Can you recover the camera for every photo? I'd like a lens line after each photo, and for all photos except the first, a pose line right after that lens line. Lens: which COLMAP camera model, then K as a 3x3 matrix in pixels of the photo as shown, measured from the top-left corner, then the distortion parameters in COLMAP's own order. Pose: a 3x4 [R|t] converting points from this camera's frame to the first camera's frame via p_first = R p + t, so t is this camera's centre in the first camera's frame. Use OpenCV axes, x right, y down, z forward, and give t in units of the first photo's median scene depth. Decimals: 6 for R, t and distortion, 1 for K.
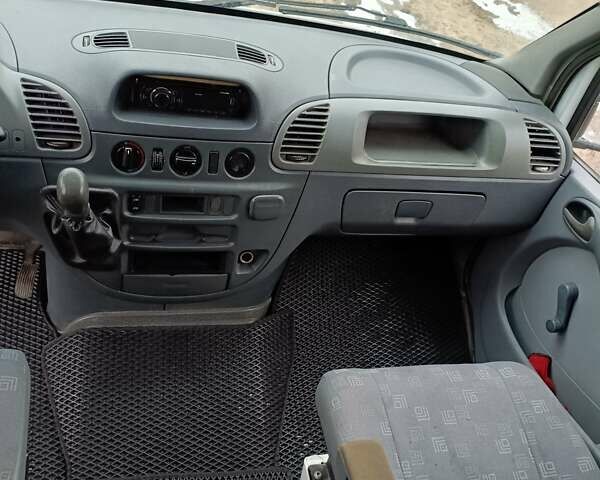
lens RADIAL K [[608.8, 0, 290.5], [0, 608.8, 242.6], [0, 0, 1]] dist [0.123478, -0.302148]
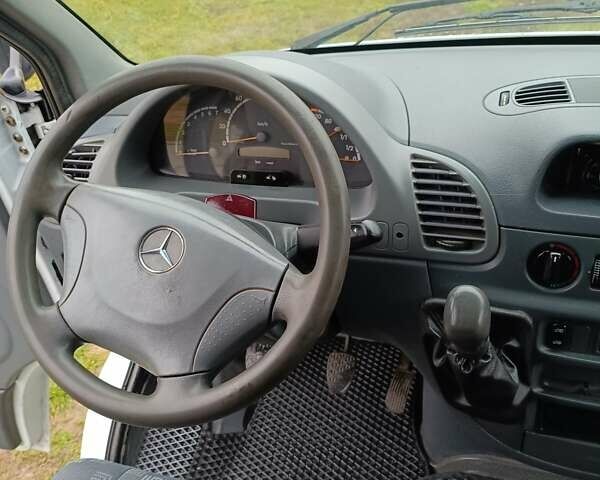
lens RADIAL K [[608.8, 0, 290.5], [0, 608.8, 242.6], [0, 0, 1]] dist [0.123478, -0.302148]
pose [[0.818321, 0.053415, -0.572274, -0.119514], [-0.105012, 0.992808, -0.057495, -0.097097], [0.565087, 0.107145, 0.818045, 0.303150]]
